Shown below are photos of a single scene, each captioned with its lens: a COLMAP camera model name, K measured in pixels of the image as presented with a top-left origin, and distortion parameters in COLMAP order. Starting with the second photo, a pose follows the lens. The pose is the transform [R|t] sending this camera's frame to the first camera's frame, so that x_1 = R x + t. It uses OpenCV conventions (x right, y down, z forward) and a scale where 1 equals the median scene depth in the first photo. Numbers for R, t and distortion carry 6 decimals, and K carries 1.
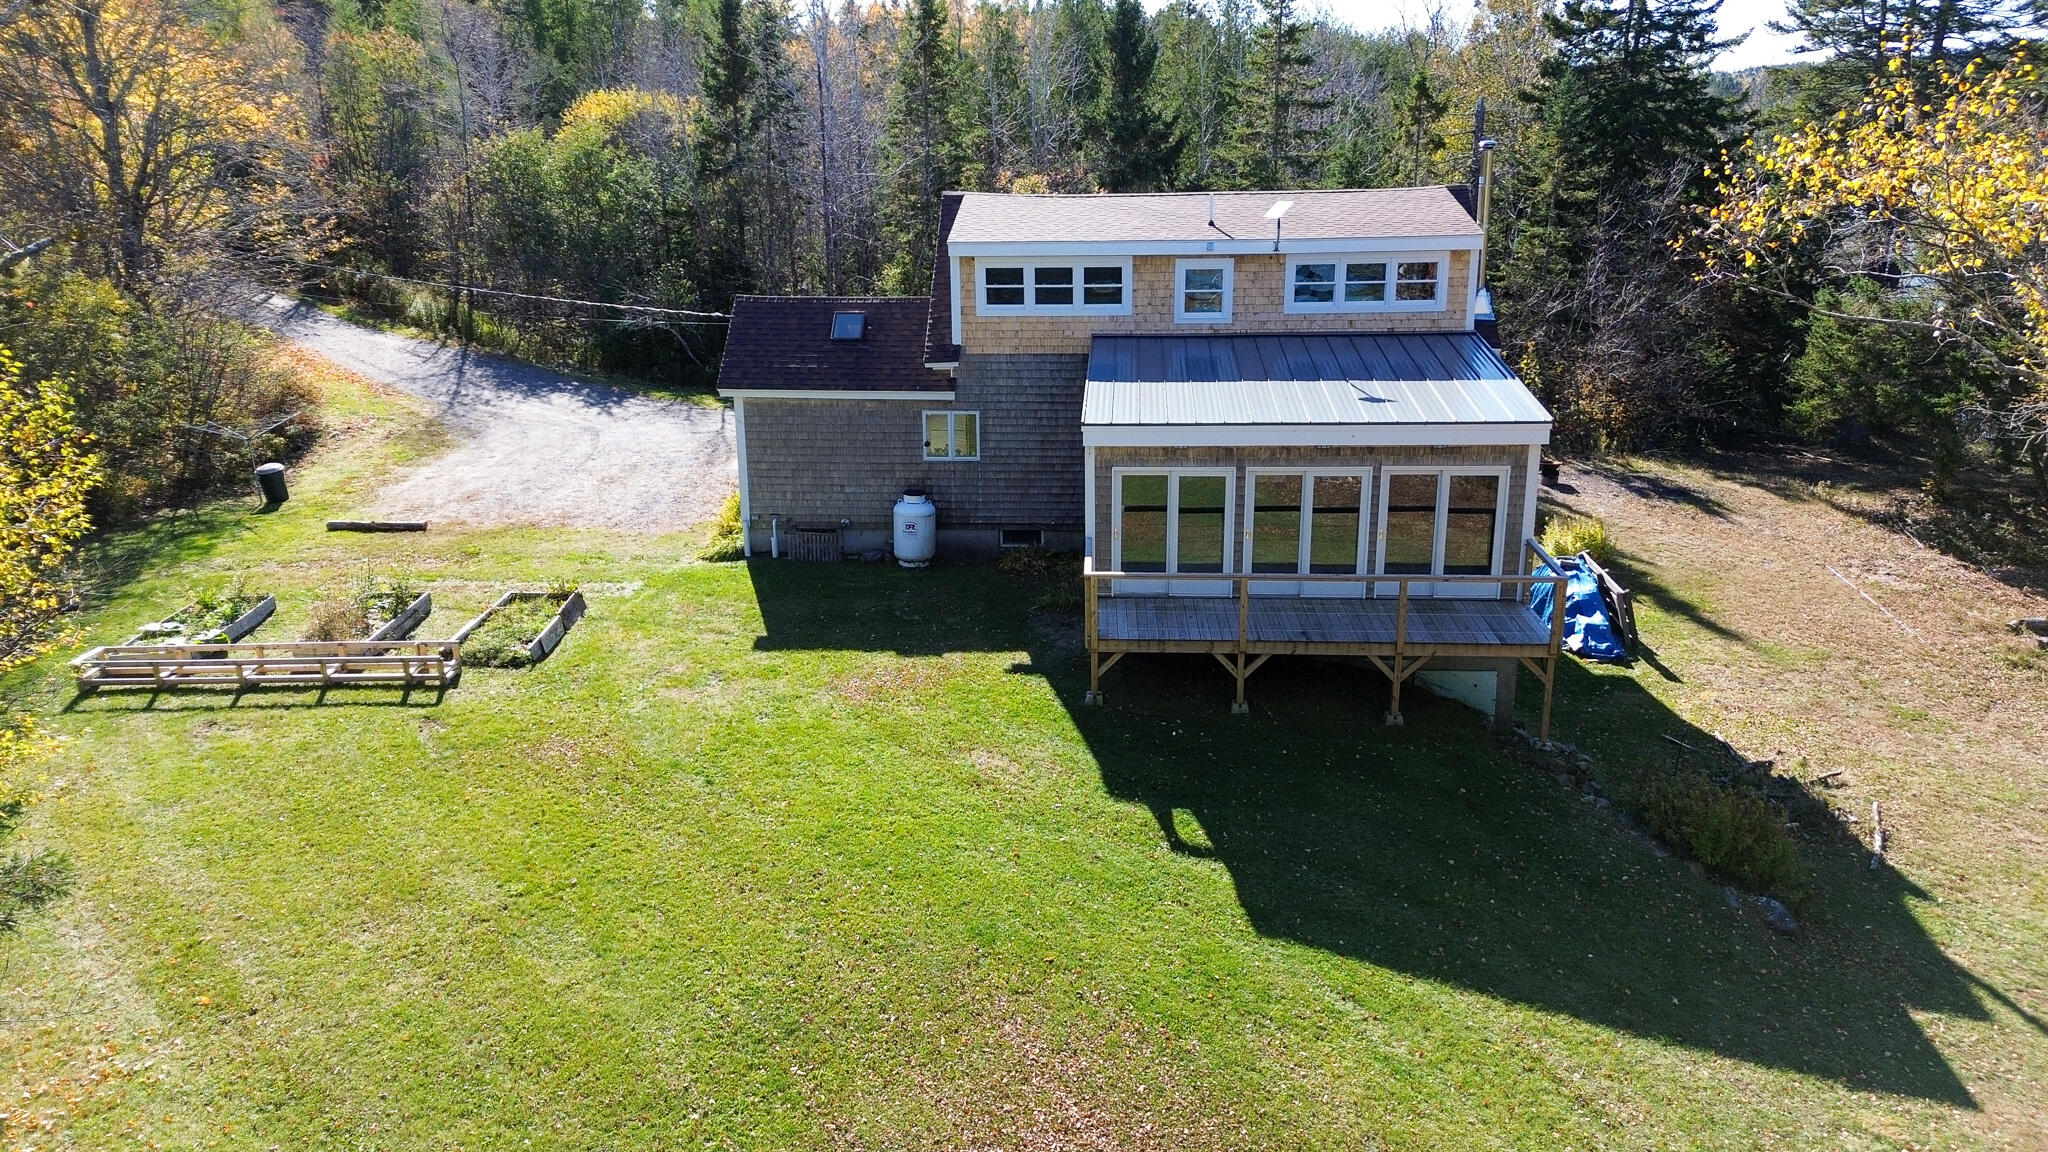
lens RADIAL K [[1483.5, 0, 1024.0], [0, 1483.5, 576.0], [0, 0, 1]] dist [0.087615, -0.100997]
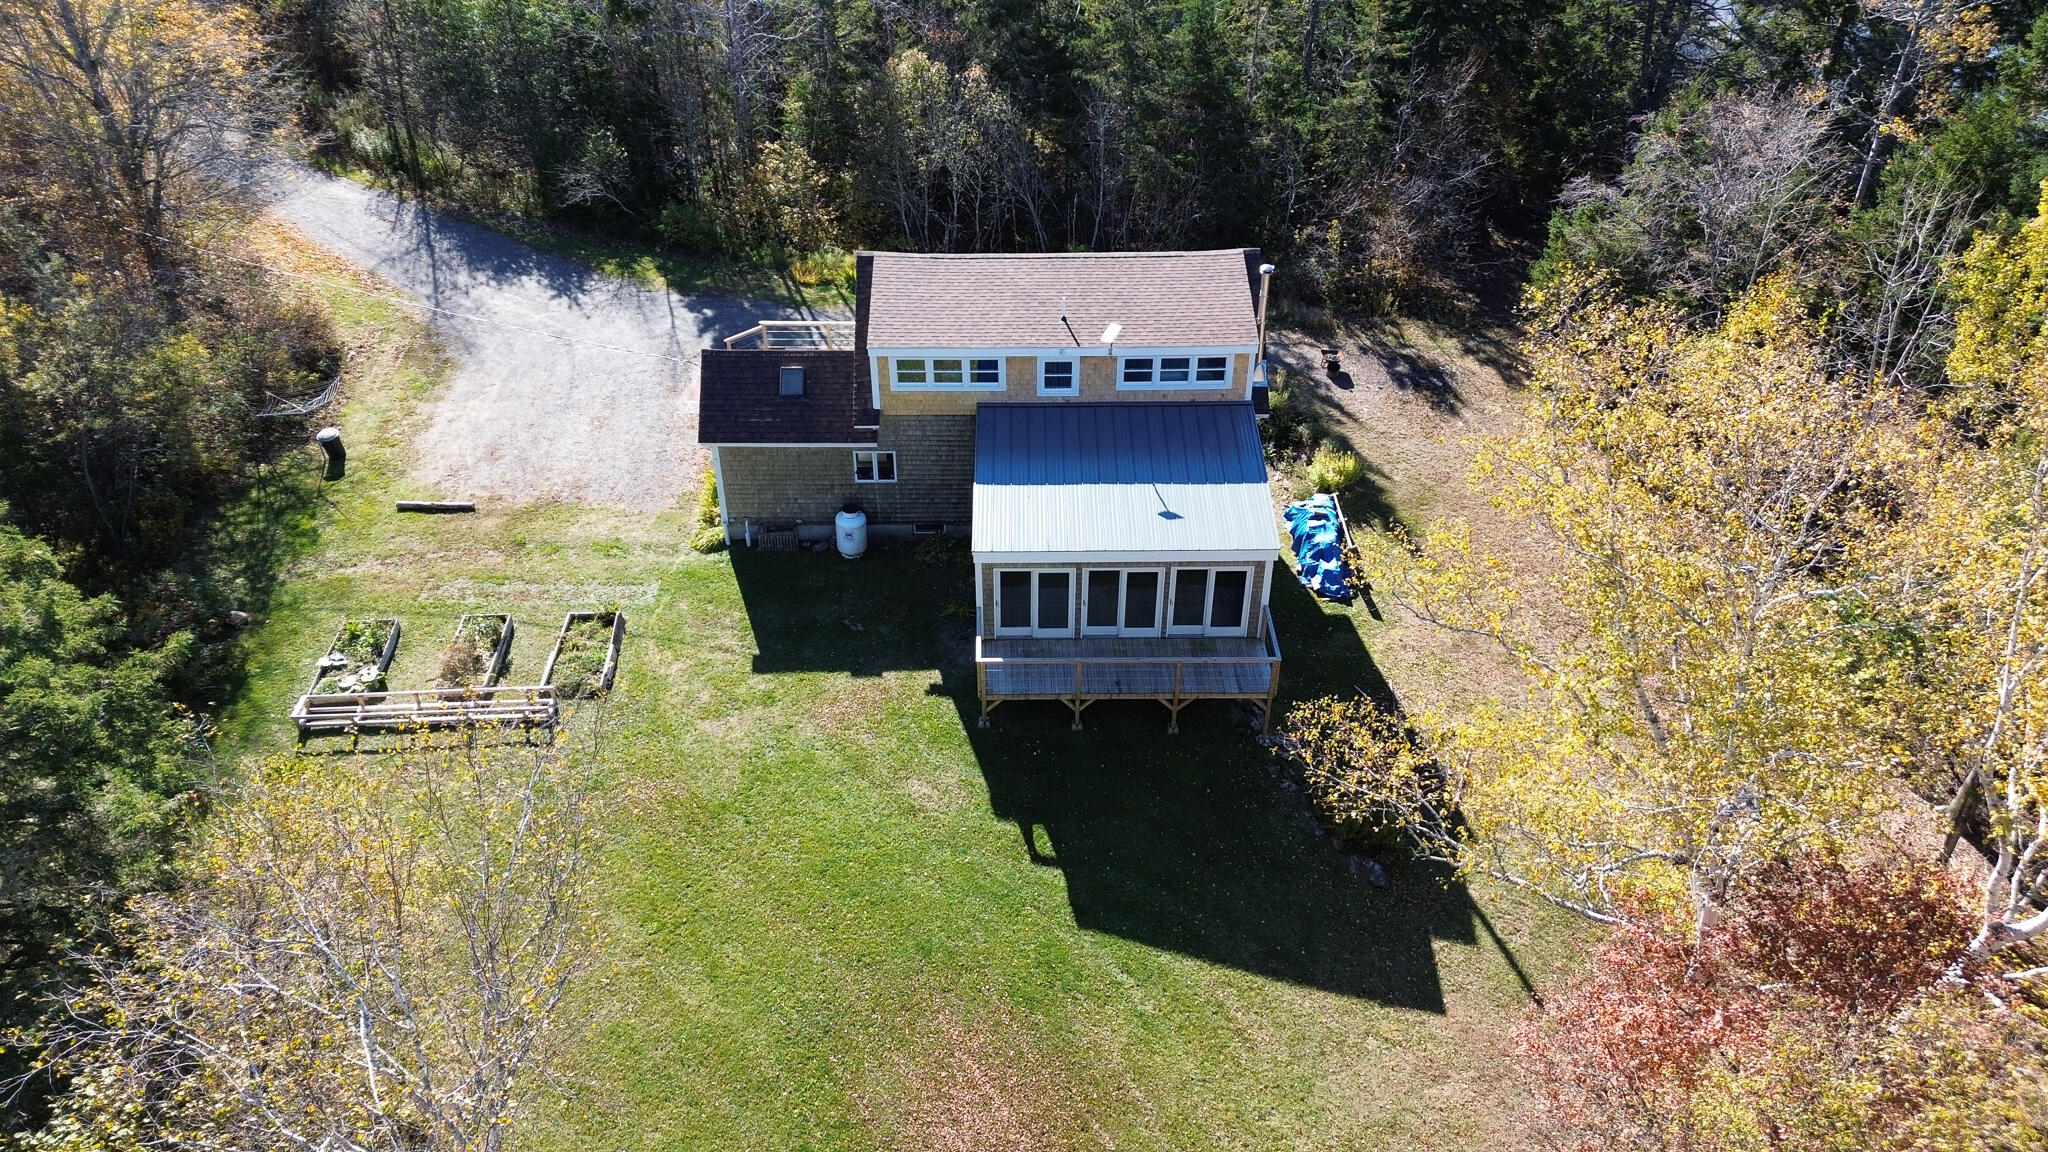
lens RADIAL K [[1452.7, 0, 1025.2], [0, 1452.7, 565.5], [0, 0, 1]] dist [0.084270, -0.092861]
pose [[0.997083, -0.036294, 0.067139, -0.005162], [0.010861, 0.938215, 0.345884, -0.528054], [-0.075544, -0.344146, 0.935872, -0.325753]]
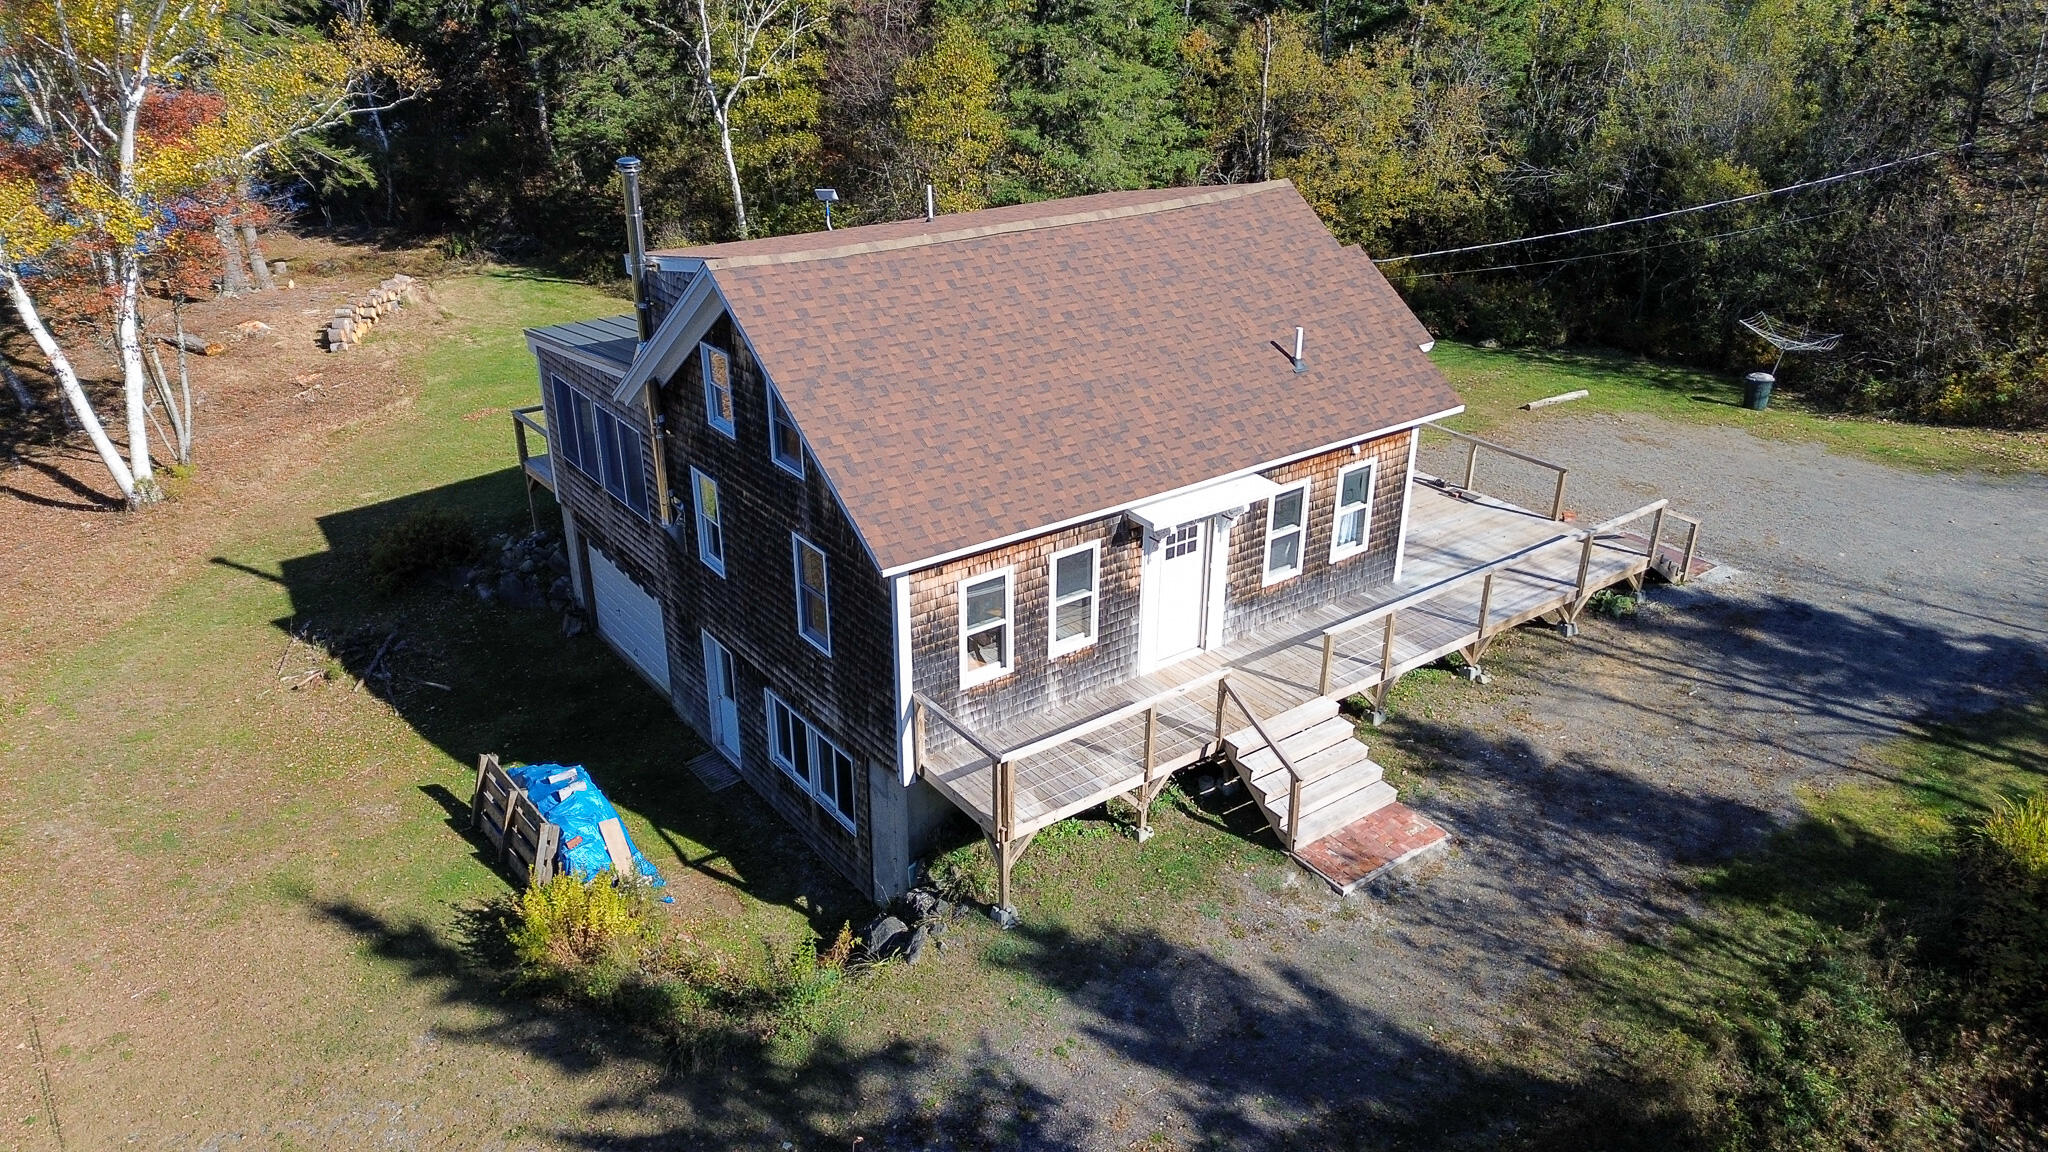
lens RADIAL K [[1431.5, 0, 1024.0], [0, 1431.5, 576.0], [0, 0, 1]] dist [0.085654, -0.086767]
pose [[-0.765026, 0.279042, -0.580406, 0.687378], [-0.181946, 0.770883, 0.610439, -0.653806], [0.617763, 0.572604, -0.538975, 1.763314]]
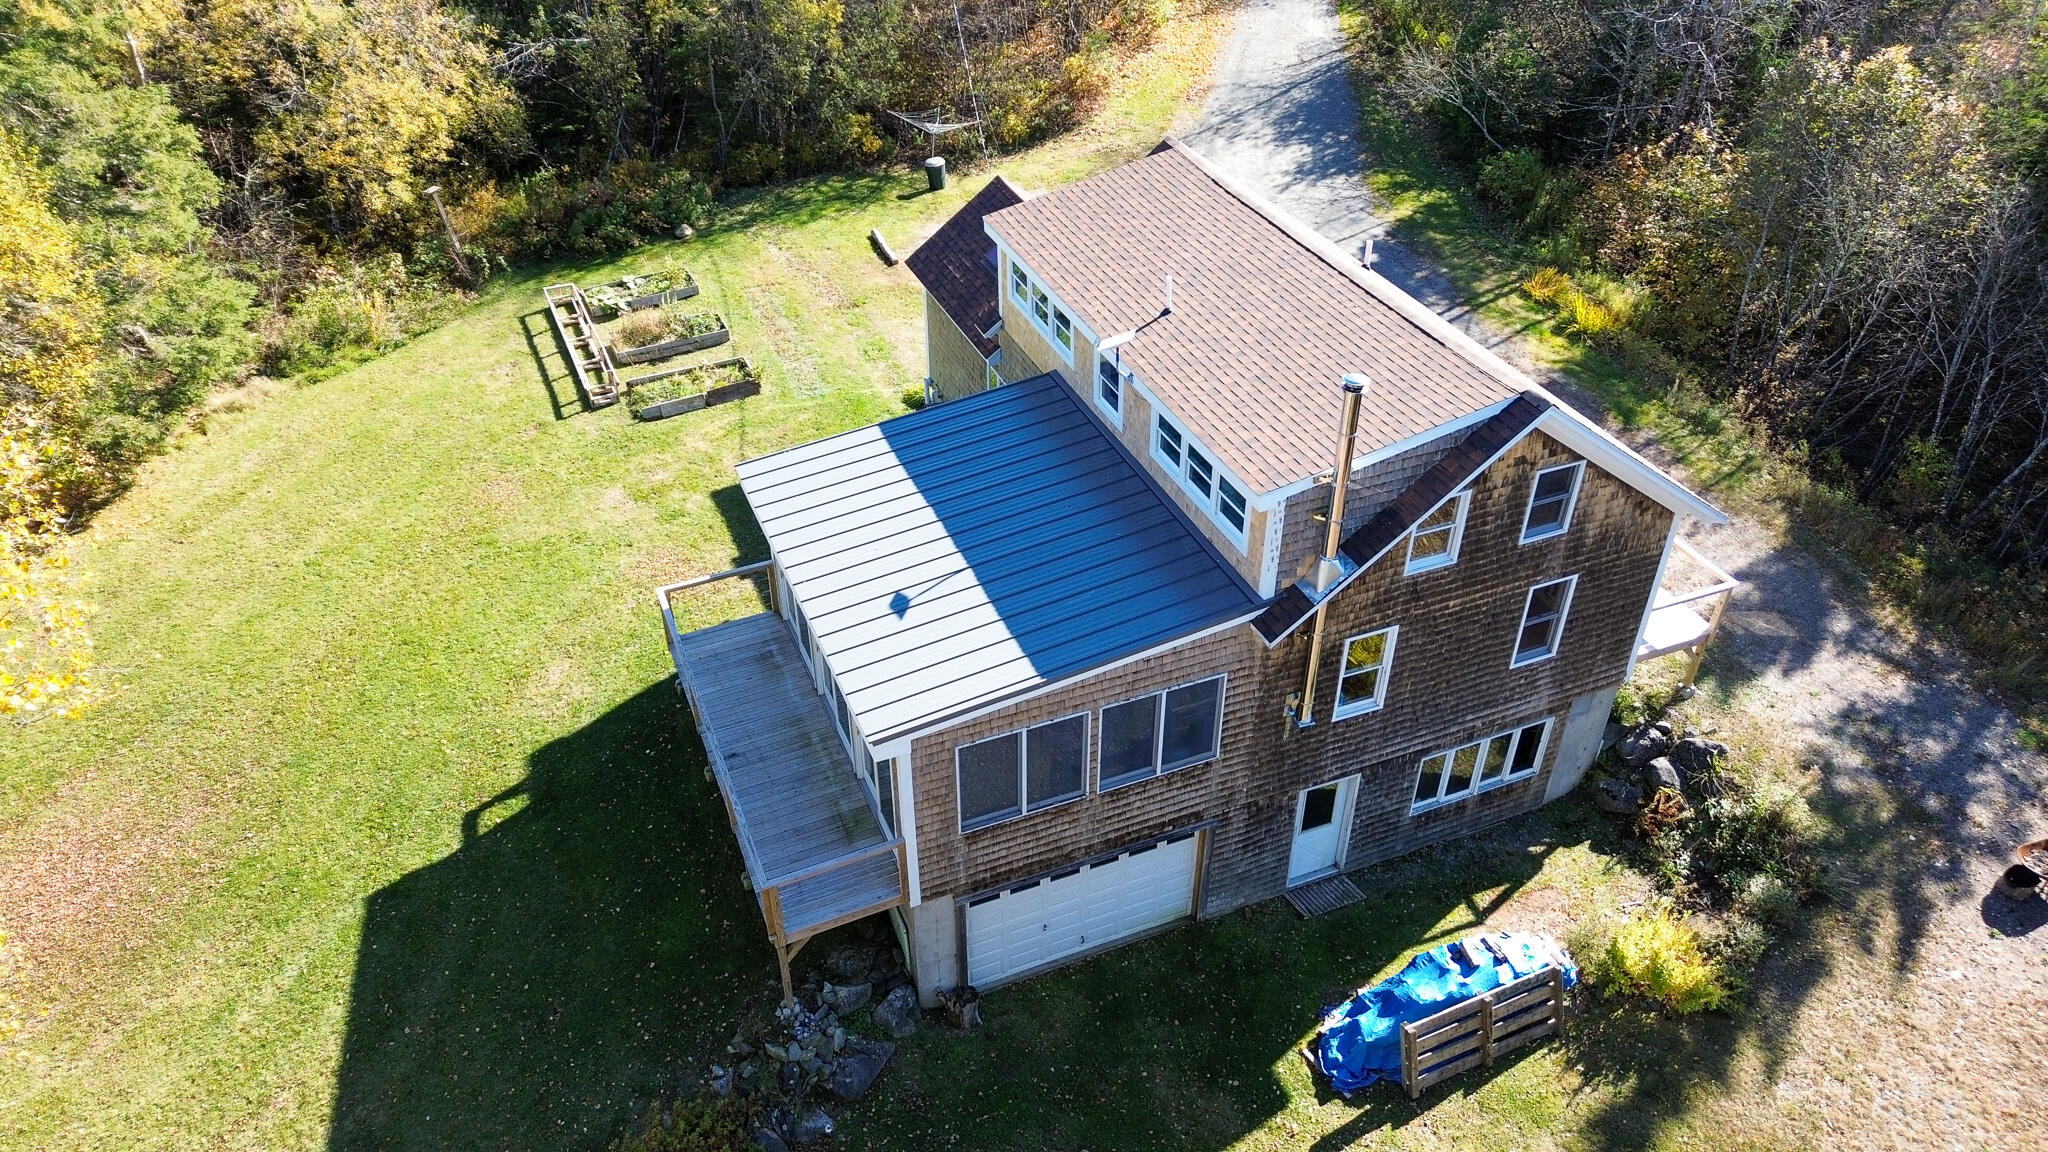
lens RADIAL K [[1449.8, 0, 1022.9], [0, 1449.8, 576.0], [0, 0, 1]] dist [0.075468, -0.087252]
pose [[0.444160, 0.542093, -0.713342, 0.802456], [-0.263829, 0.840021, 0.474088, -0.513317], [0.856222, -0.022371, 0.516124, 0.577737]]
